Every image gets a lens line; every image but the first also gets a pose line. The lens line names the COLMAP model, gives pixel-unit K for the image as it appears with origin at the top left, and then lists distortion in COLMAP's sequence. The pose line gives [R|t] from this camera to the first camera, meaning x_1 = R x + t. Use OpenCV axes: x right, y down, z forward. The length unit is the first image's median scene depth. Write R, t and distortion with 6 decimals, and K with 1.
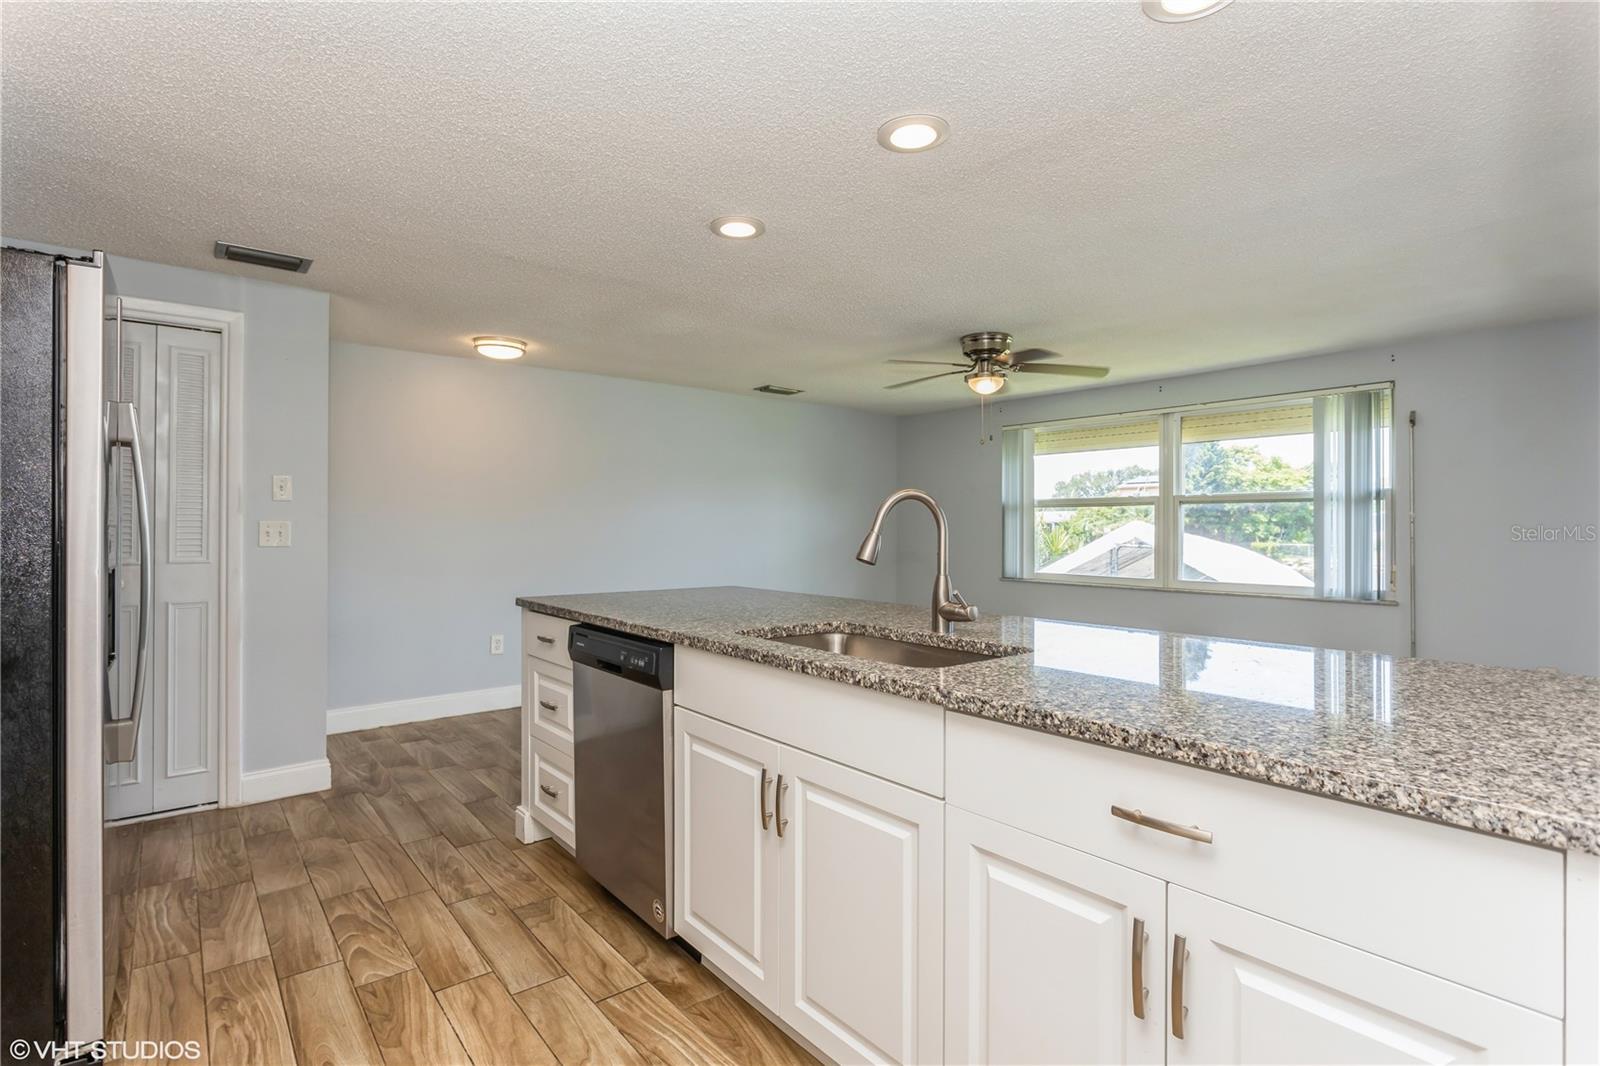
lens RADIAL K [[772.7, 0, 795.7], [0, 772.7, 523.1], [0, 0, 1]] dist [-0.020345, 0.007689]
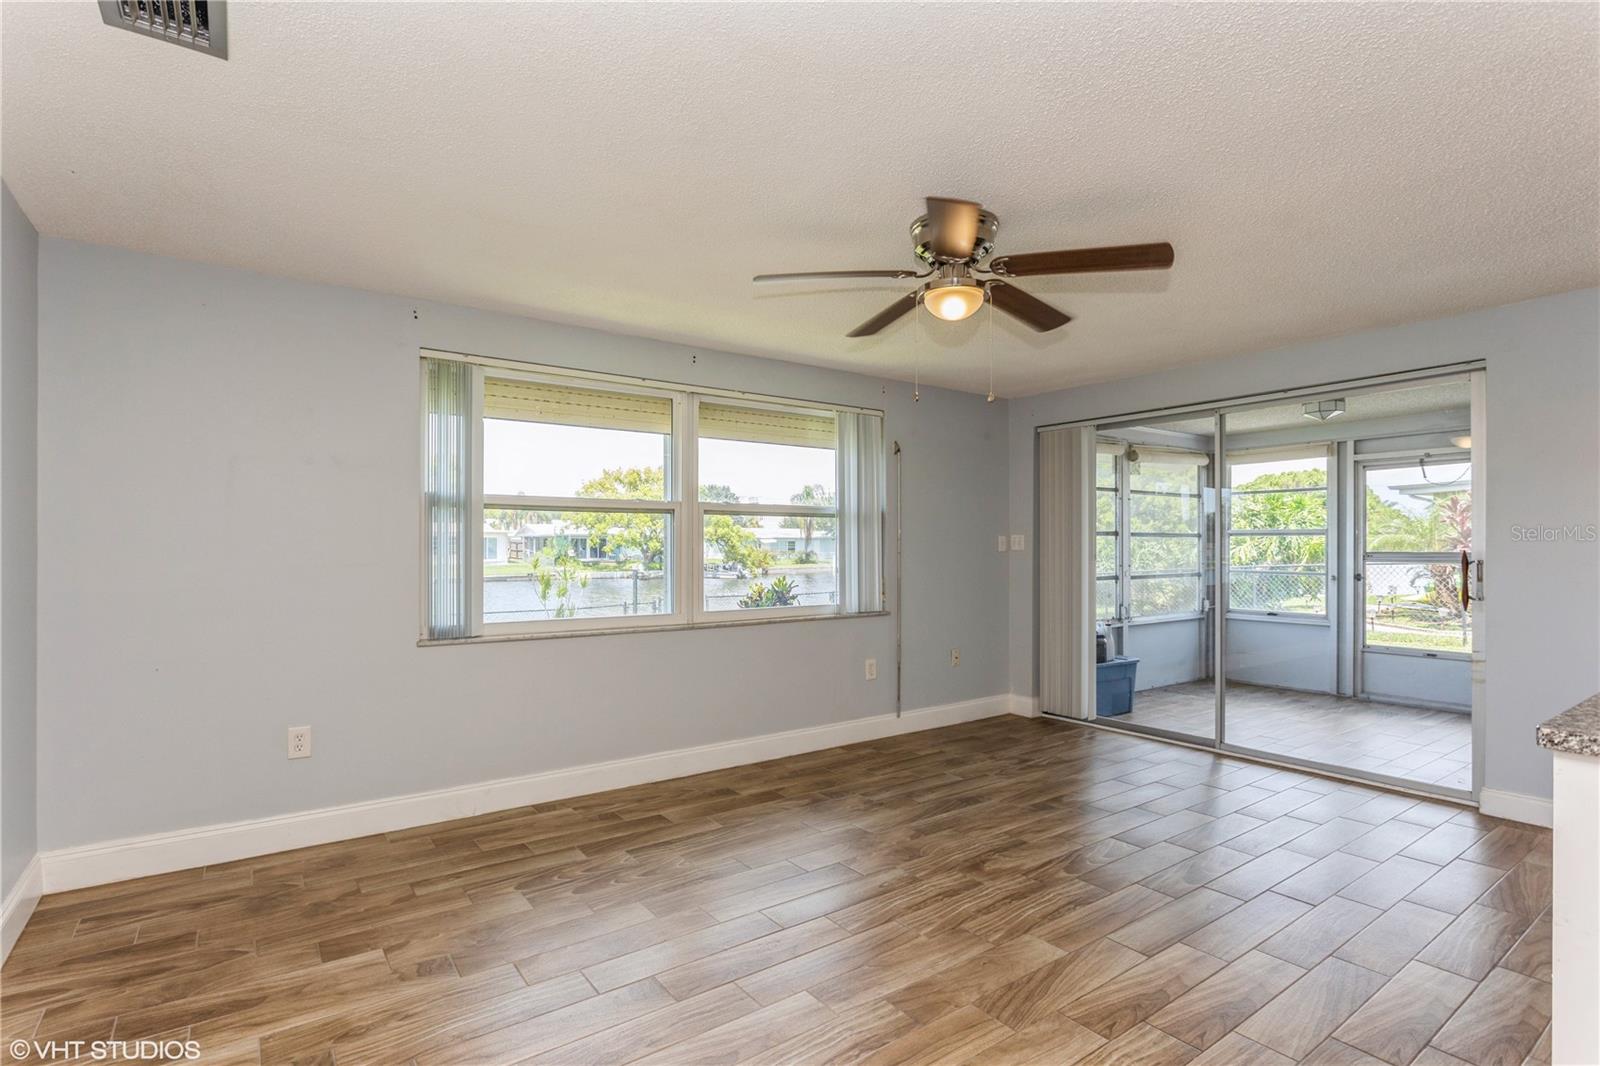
lens RADIAL K [[769.6, 0, 793.6], [0, 769.6, 543.6], [0, 0, 1]] dist [-0.008996, 0.000814]
pose [[0.059904, 0.000701, 0.998204, -0.690844], [-0.009902, 0.999951, -0.000108, 0.012058], [-0.998155, -0.009878, 0.059908, 2.146968]]
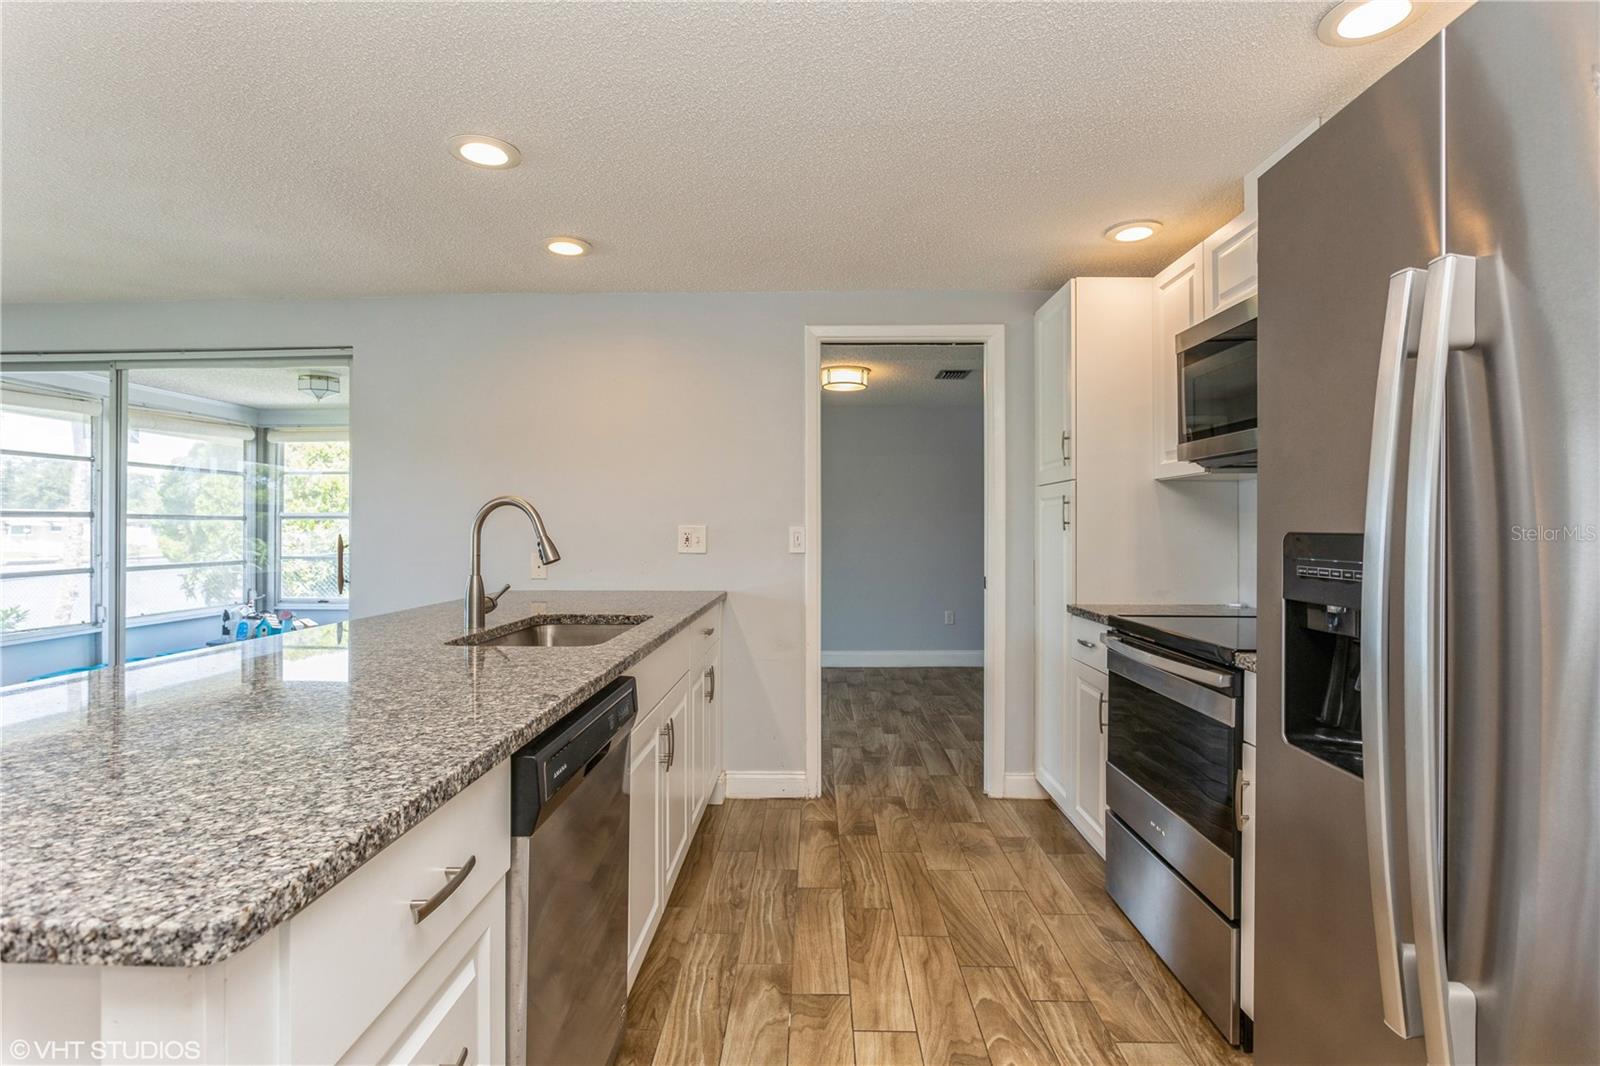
lens RADIAL K [[772.7, 0, 795.7], [0, 772.7, 523.1], [0, 0, 1]] dist [-0.020345, 0.007689]
pose [[-0.759394, 0.004591, 0.650615, -0.804815], [-0.006070, 0.999882, -0.014140, 0.006538], [-0.650603, -0.014687, -0.759276, 1.407274]]
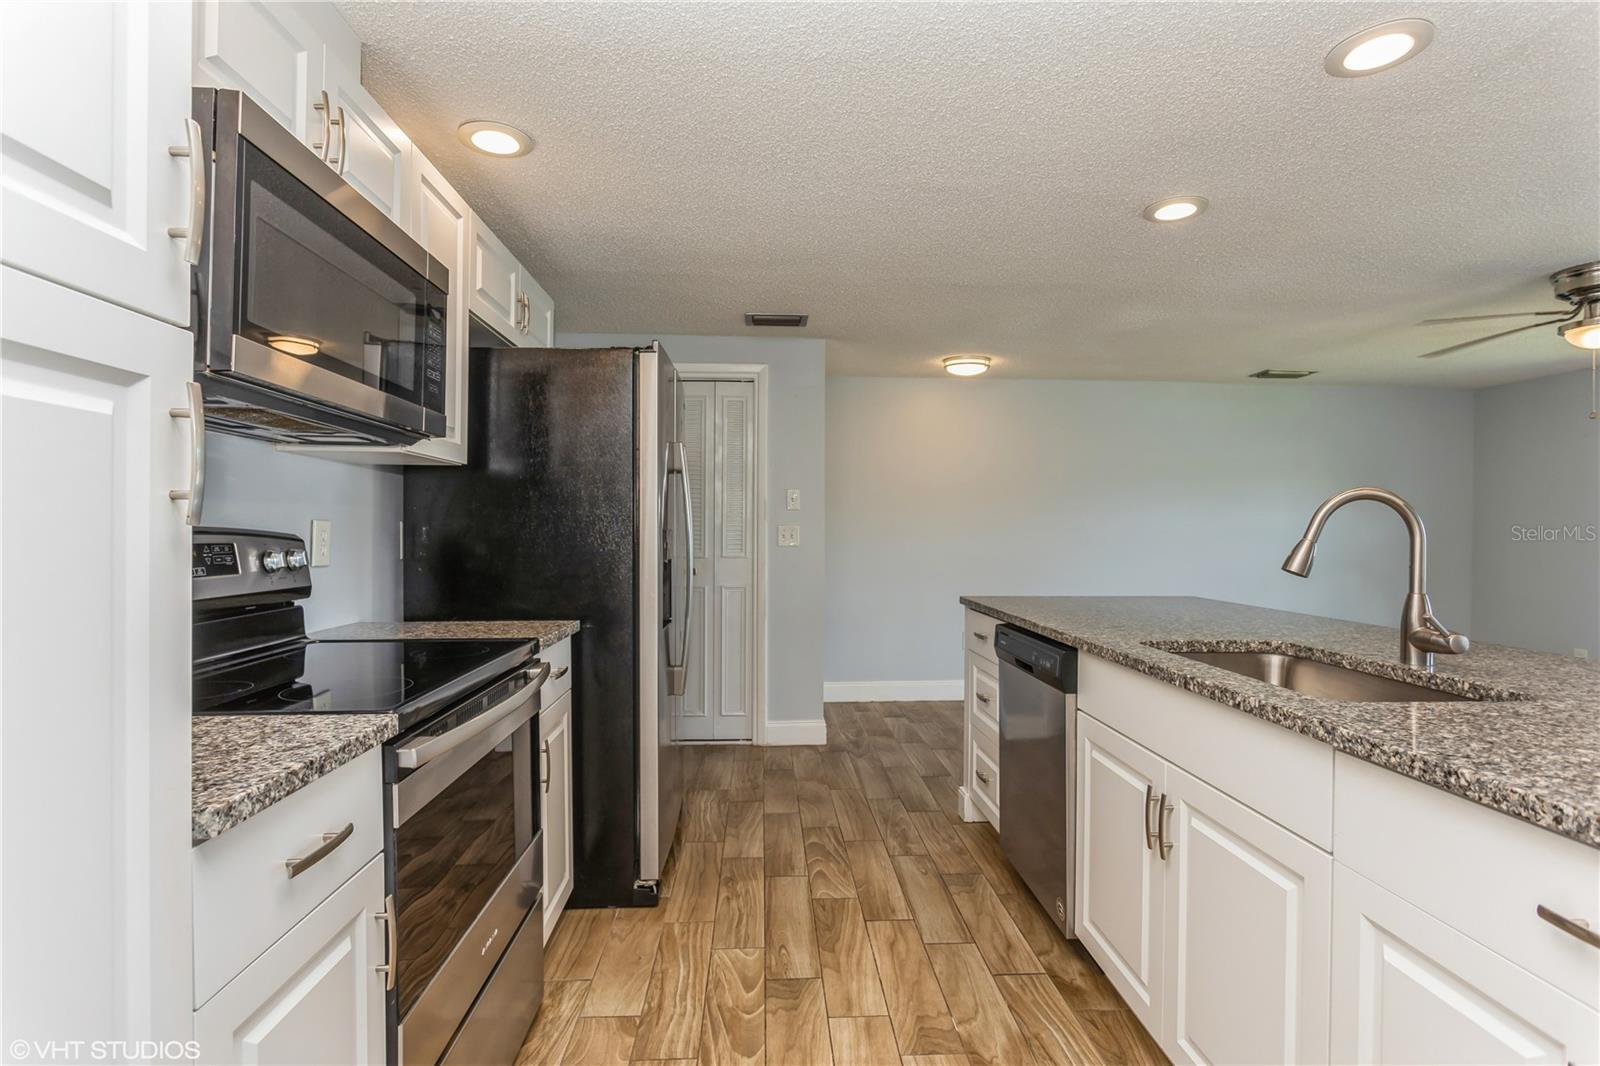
lens RADIAL K [[759.9, 0, 791.3], [0, 759.9, 536.9], [0, 0, 1]] dist [-0.021989, 0.008610]
pose [[0.804407, 0.008027, -0.594025, 0.118197], [-0.000769, 0.999922, 0.012471, -0.000517], [0.594078, -0.009575, 0.804350, -0.010174]]
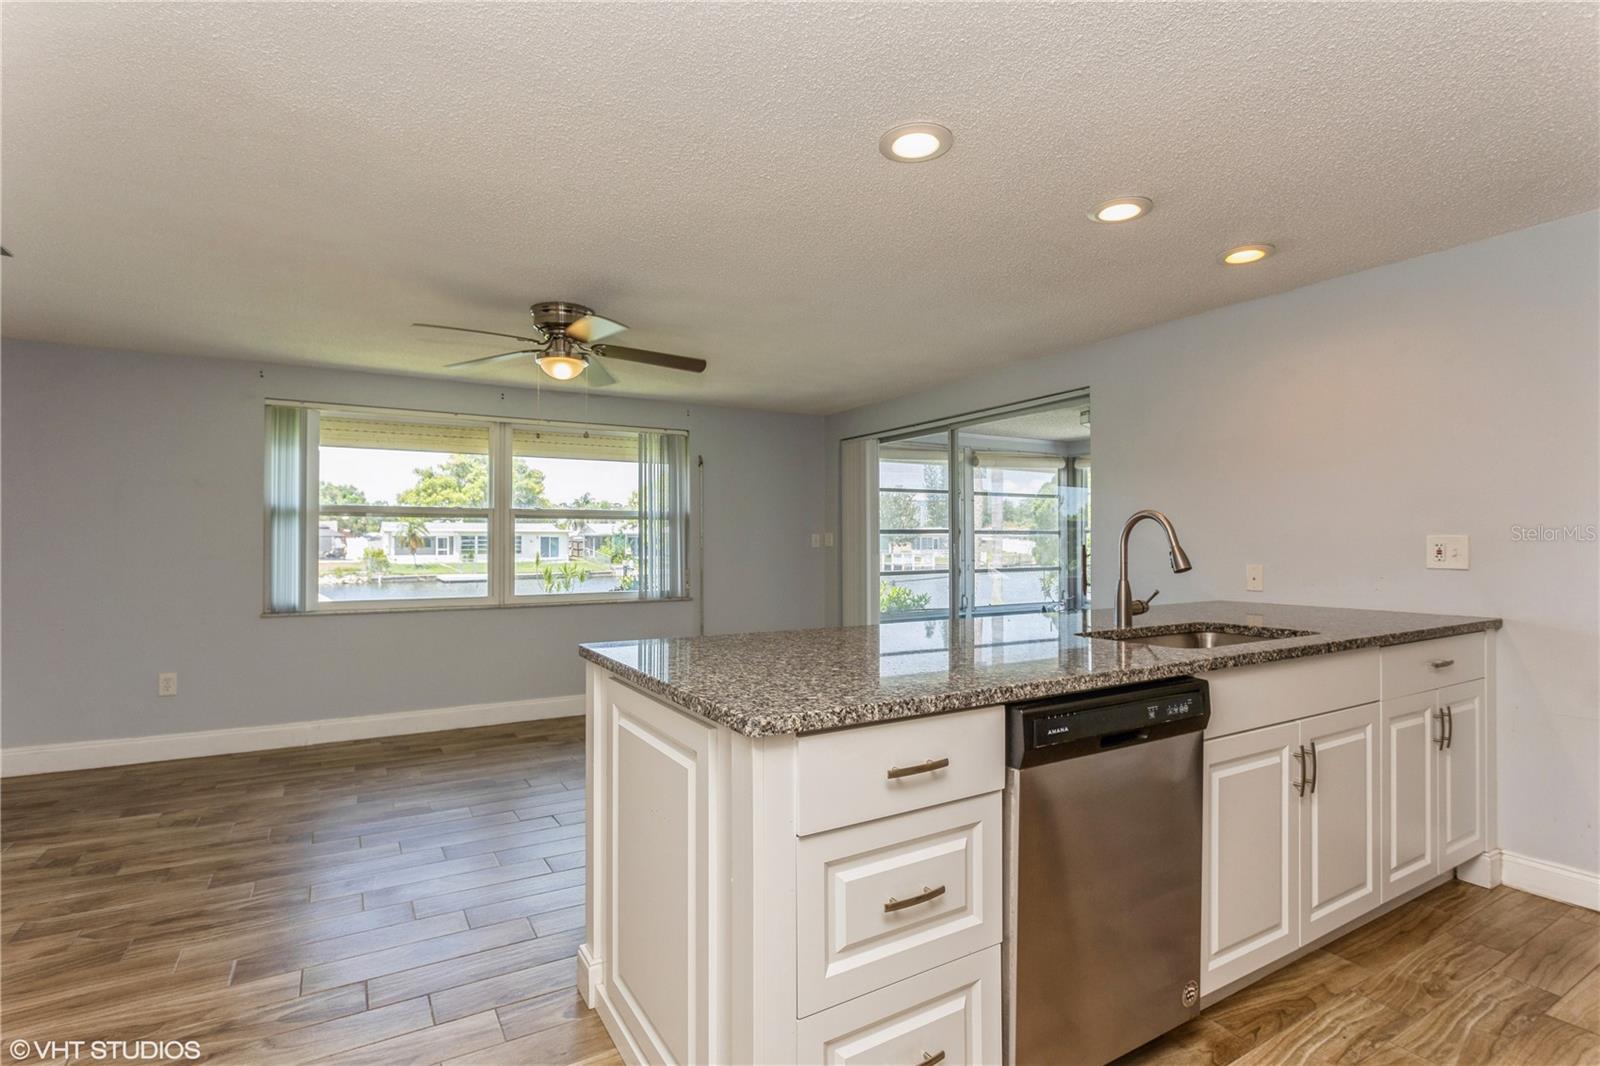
lens RADIAL K [[759.9, 0, 791.3], [0, 759.9, 536.9], [0, 0, 1]] dist [-0.021989, 0.008610]
pose [[0.151687, 0.006679, 0.988406, -1.013413], [-0.006104, 0.999964, -0.005820, 0.007563], [-0.988410, -0.005150, 0.151722, 1.244328]]
